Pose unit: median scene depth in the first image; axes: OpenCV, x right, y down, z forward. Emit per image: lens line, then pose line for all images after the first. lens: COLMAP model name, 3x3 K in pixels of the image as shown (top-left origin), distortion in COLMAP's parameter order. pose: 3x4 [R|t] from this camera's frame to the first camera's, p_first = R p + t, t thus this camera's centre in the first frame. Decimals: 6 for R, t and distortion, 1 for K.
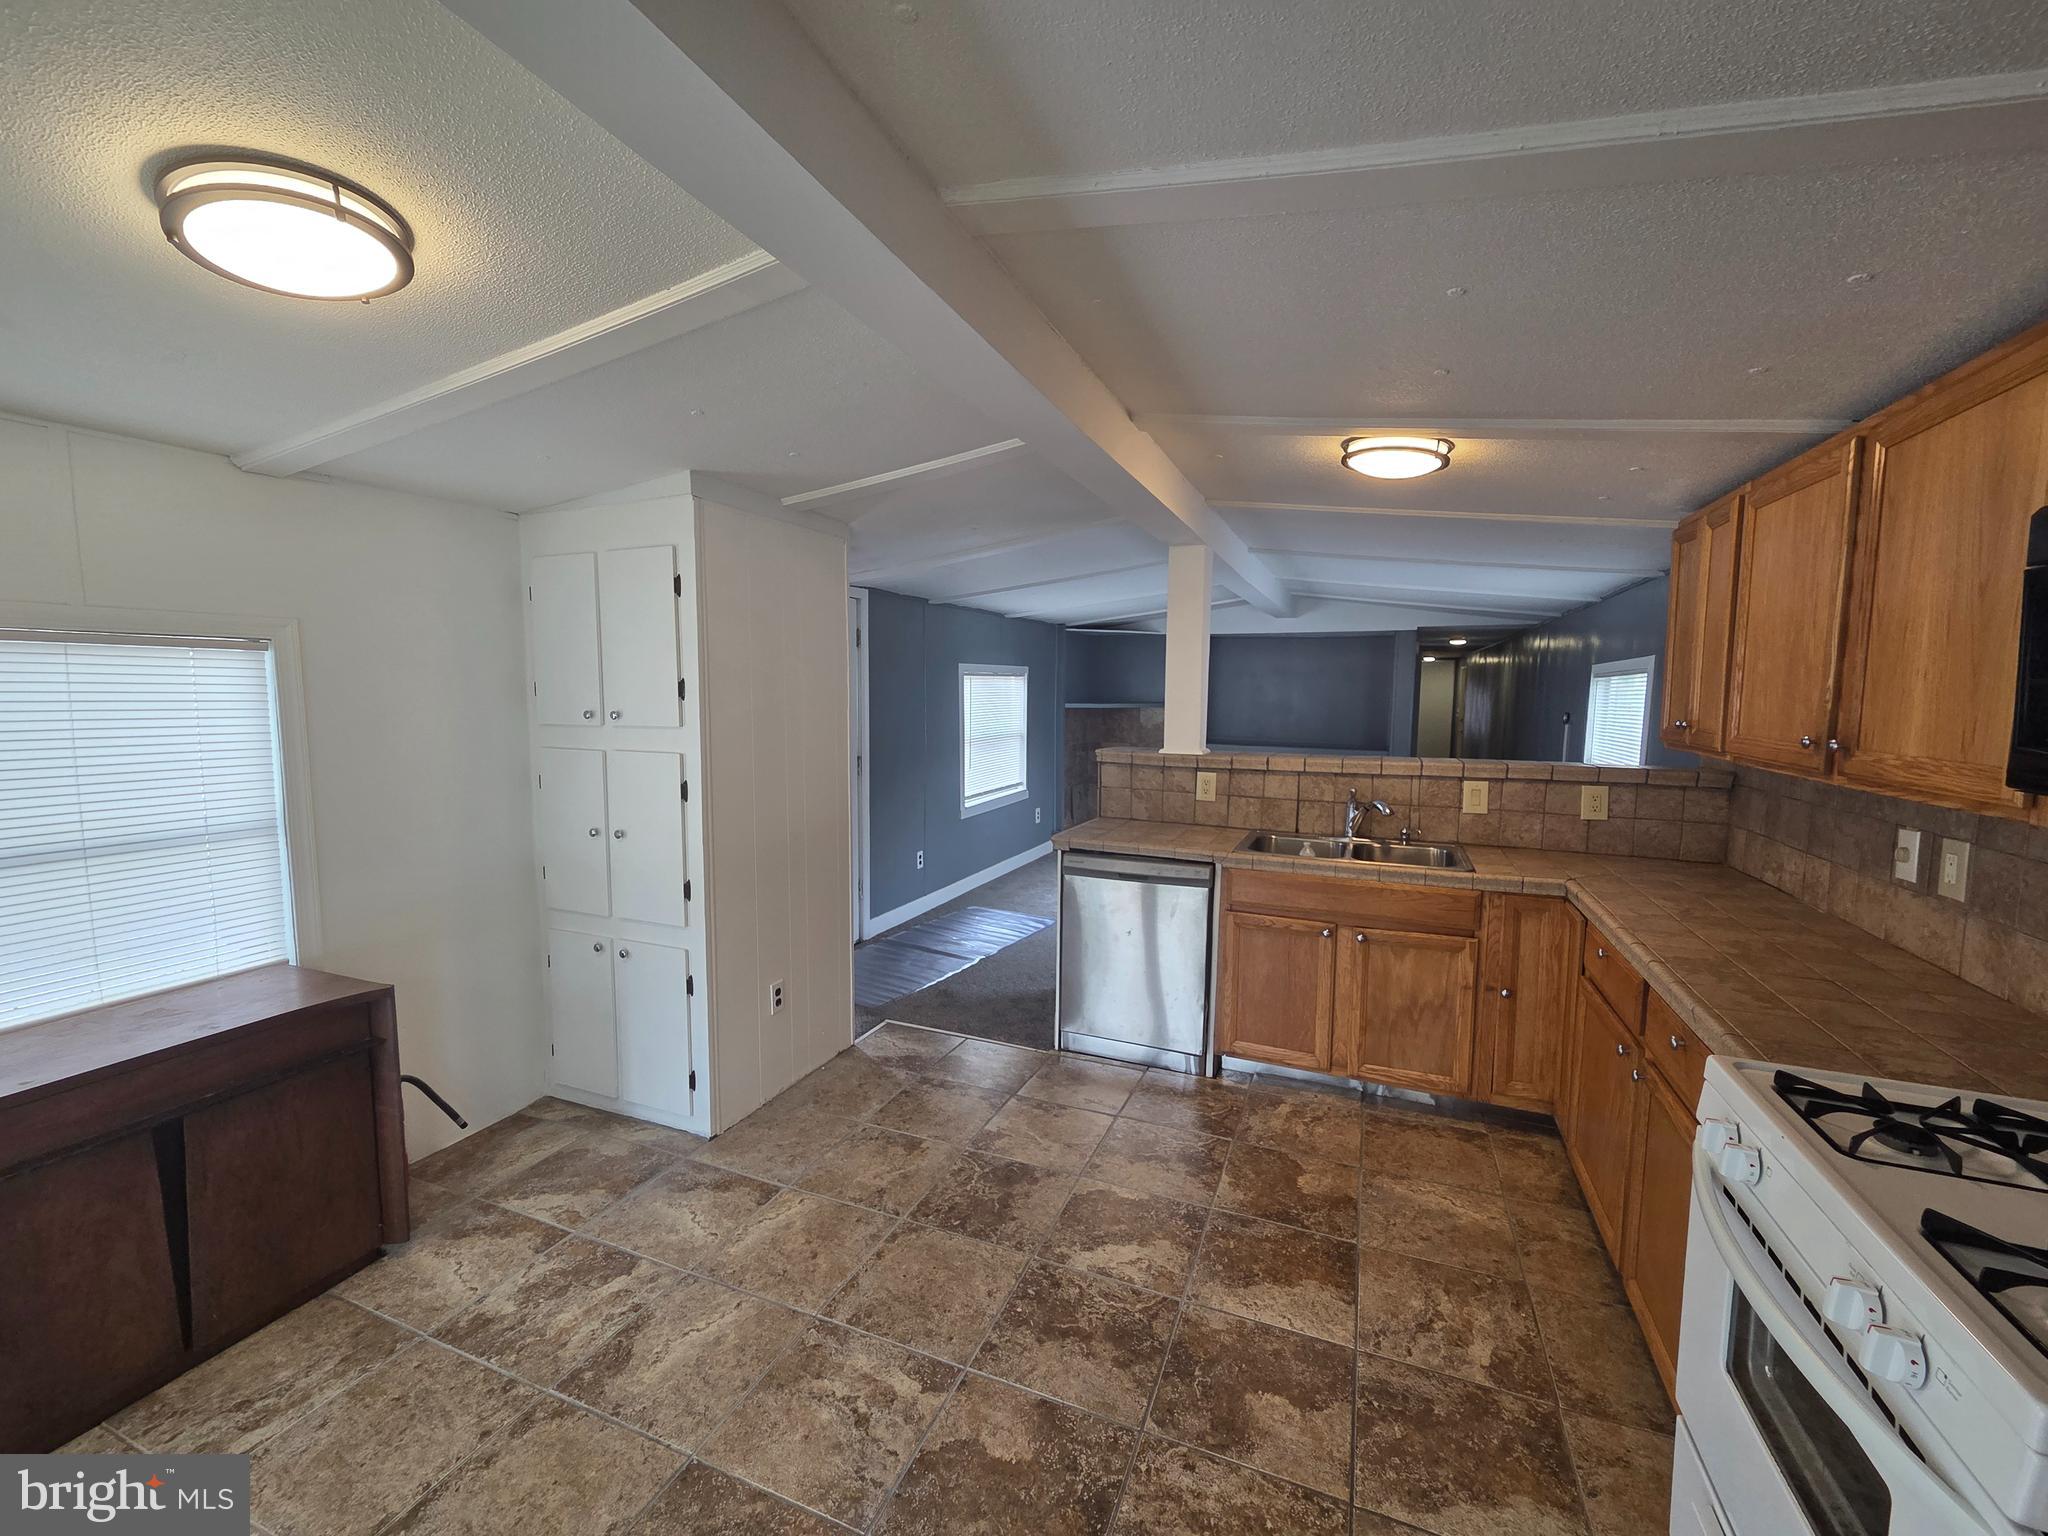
lens RADIAL K [[842.1, 0, 1033.6], [0, 842.1, 765.0], [0, 0, 1]] dist [0.003491, 0.000486]
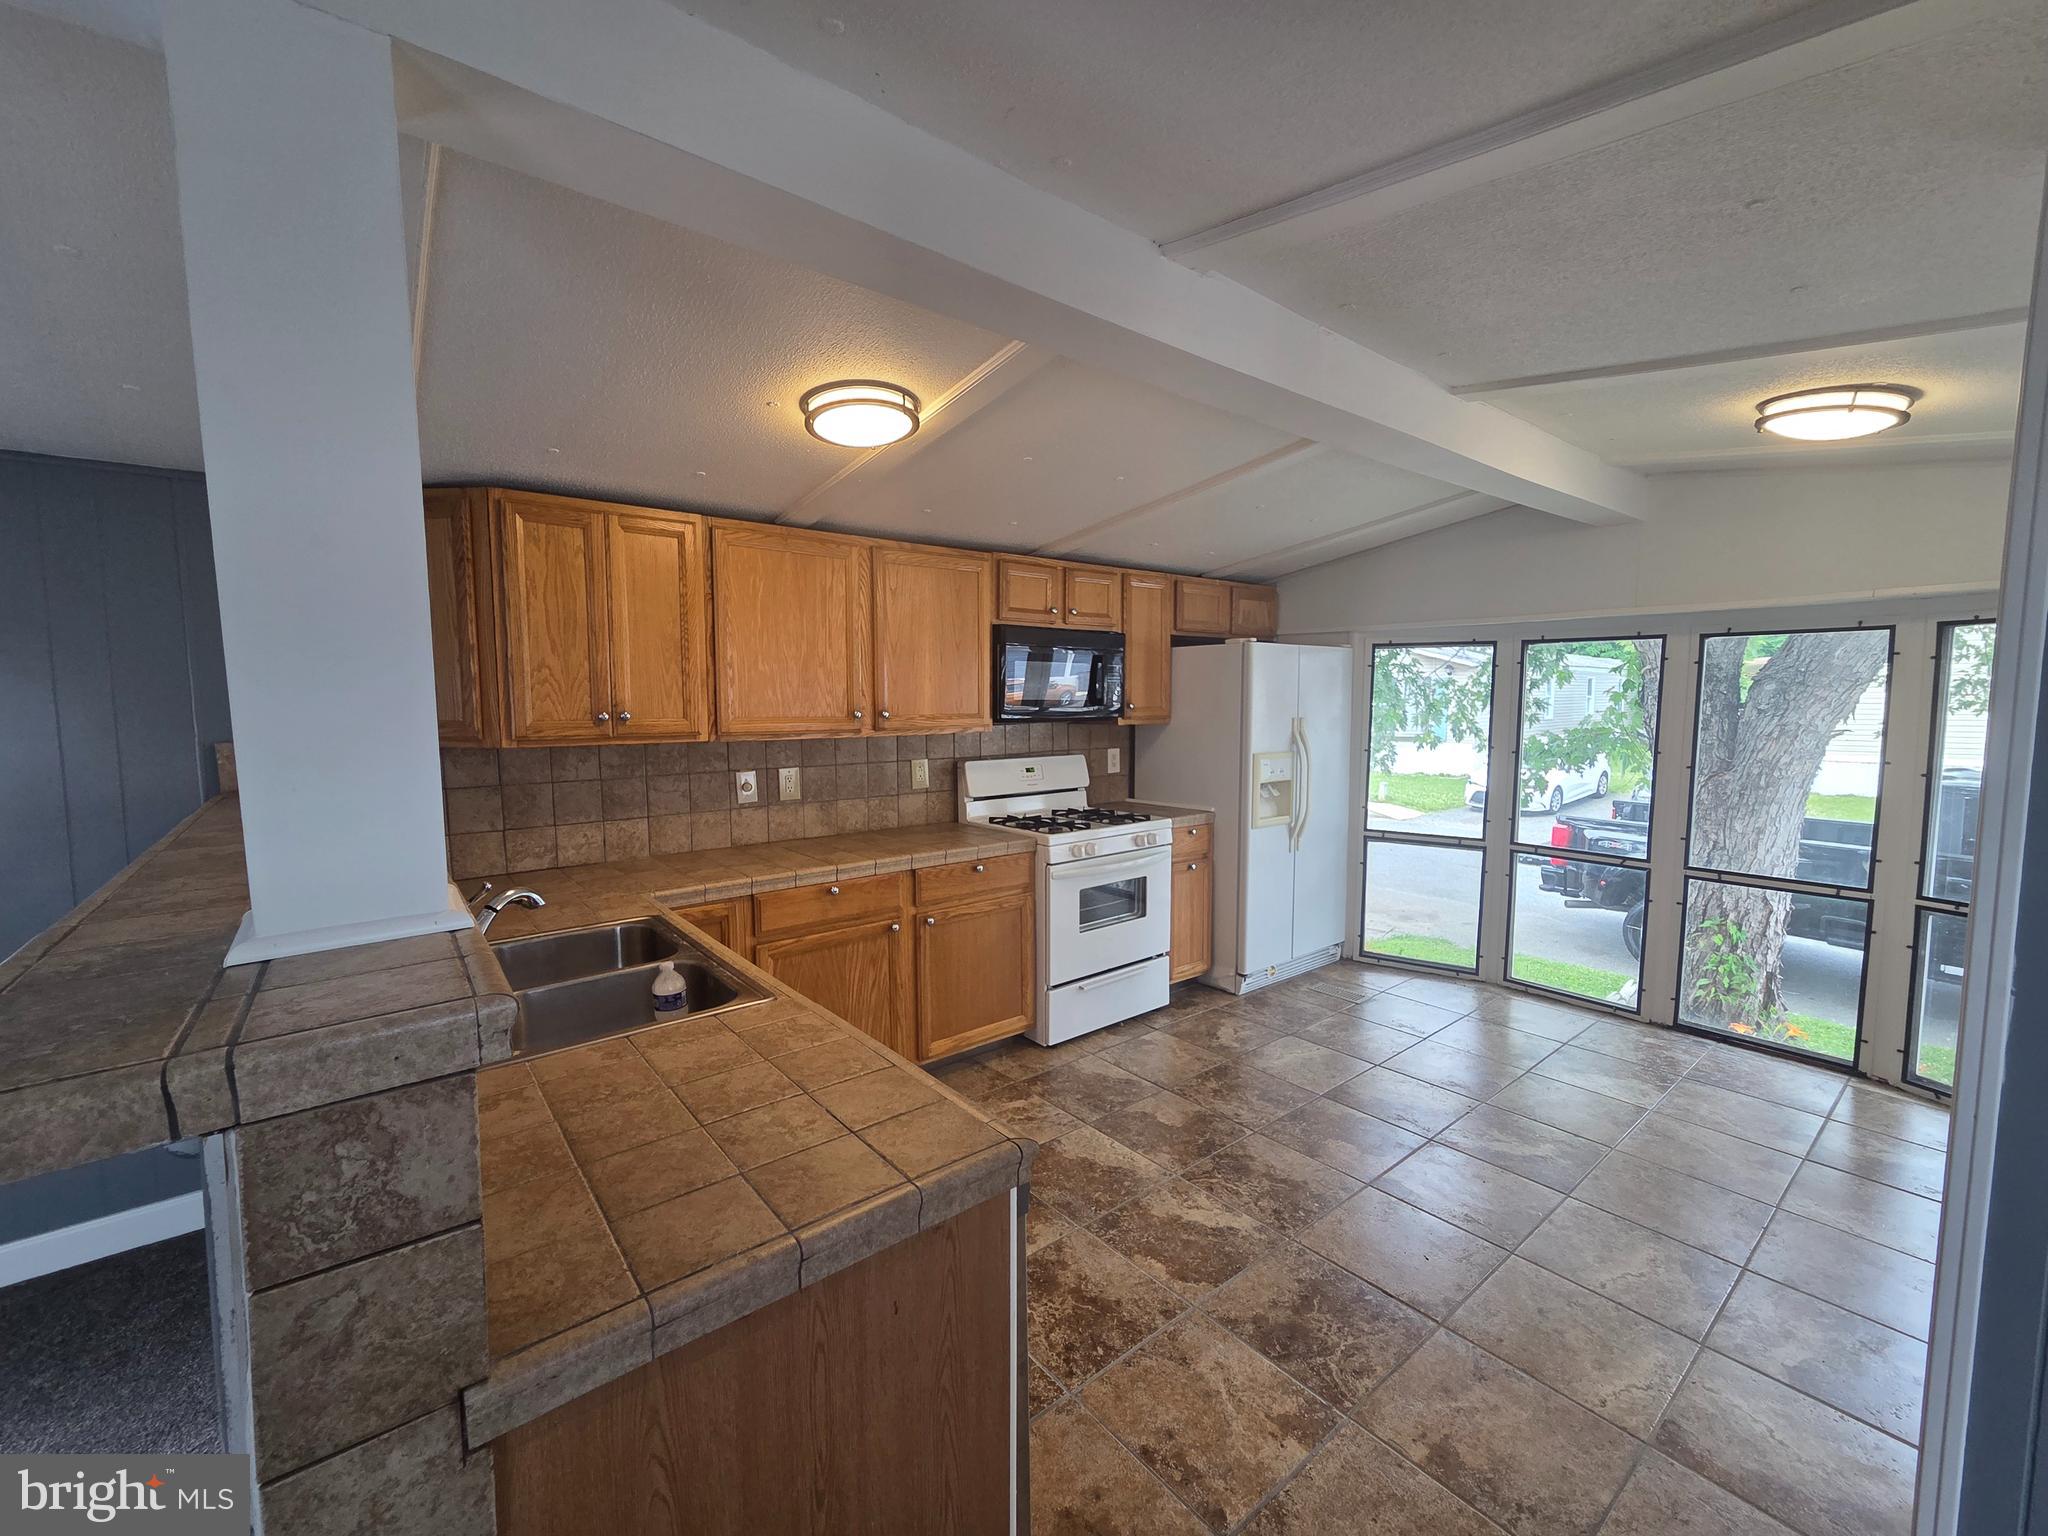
lens RADIAL K [[842.1, 0, 1031.2], [0, 842.1, 769.0], [0, 0, 1]] dist [0.003491, 0.000486]
pose [[-0.878062, -0.047027, 0.476231, -0.182213], [0.036955, 0.985524, 0.165457, -0.154159], [-0.477118, 0.162880, -0.863613, 1.912292]]
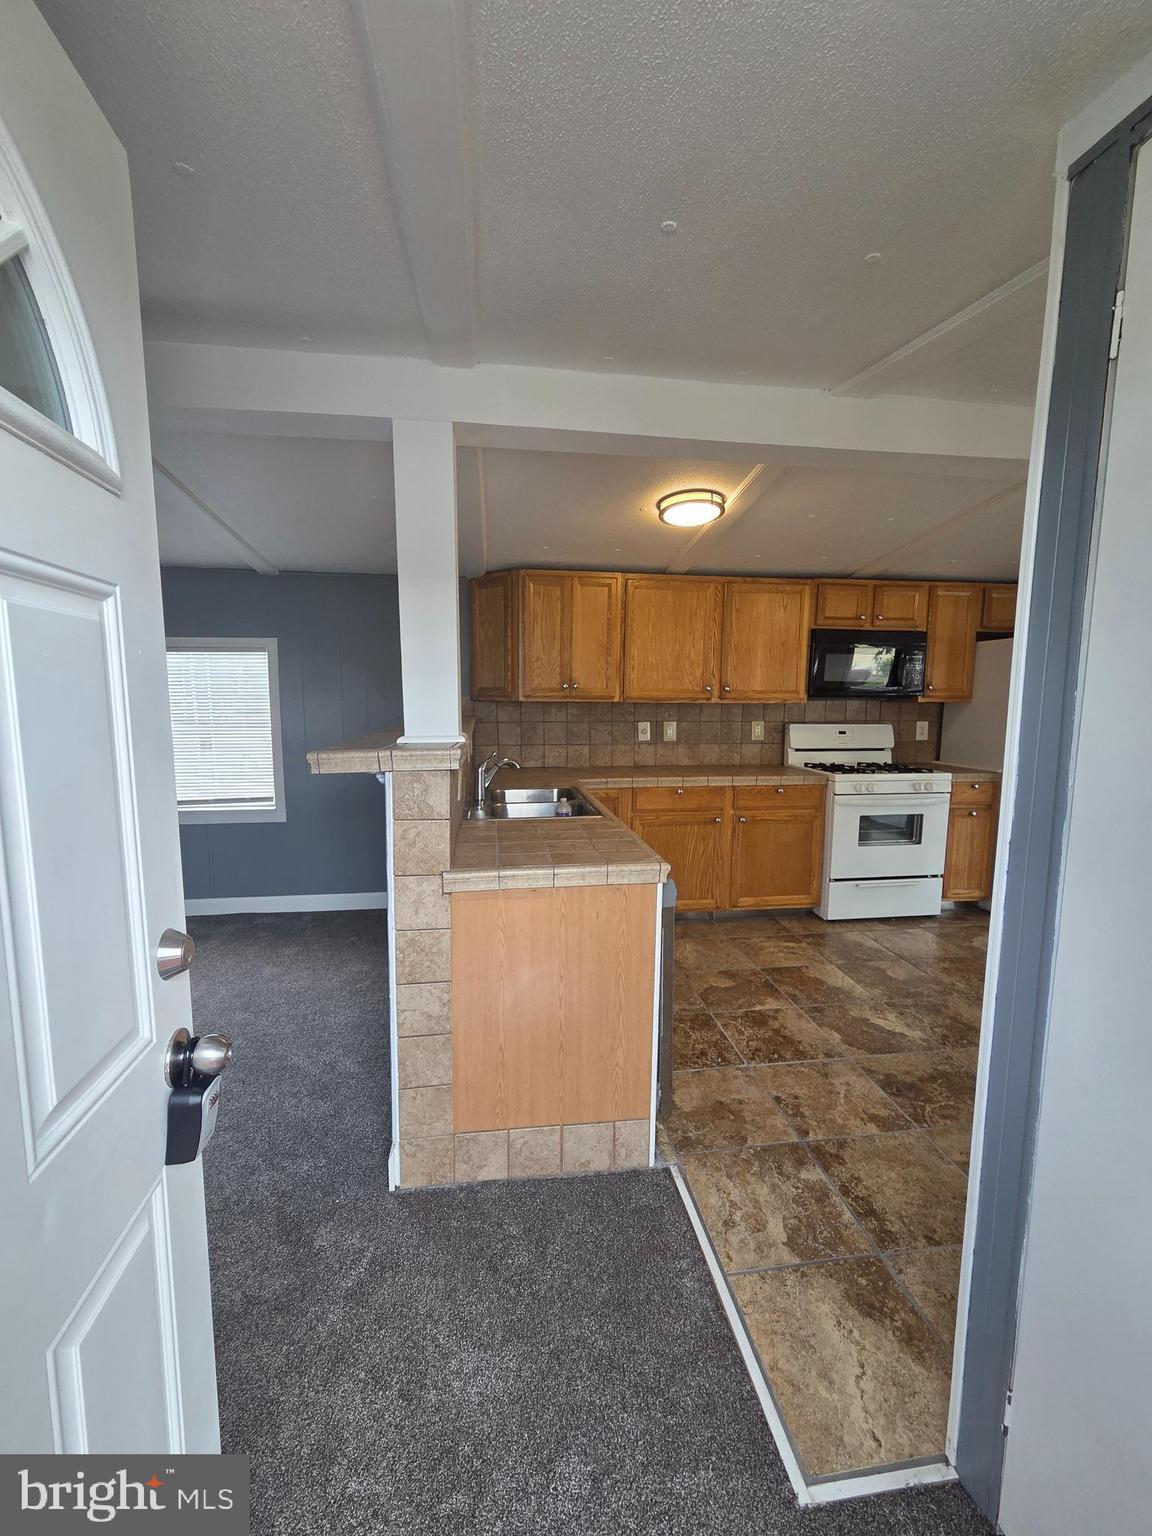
lens RADIAL K [[631.6, 0, 574.7], [0, 631.6, 771.1], [0, 0, 1]] dist [0.003491, 0.000486]
pose [[-0.503731, -0.114355, 0.856258, -0.551002], [0.064248, 0.983495, 0.169144, -0.113859], [-0.861468, 0.140216, -0.488070, 1.989298]]
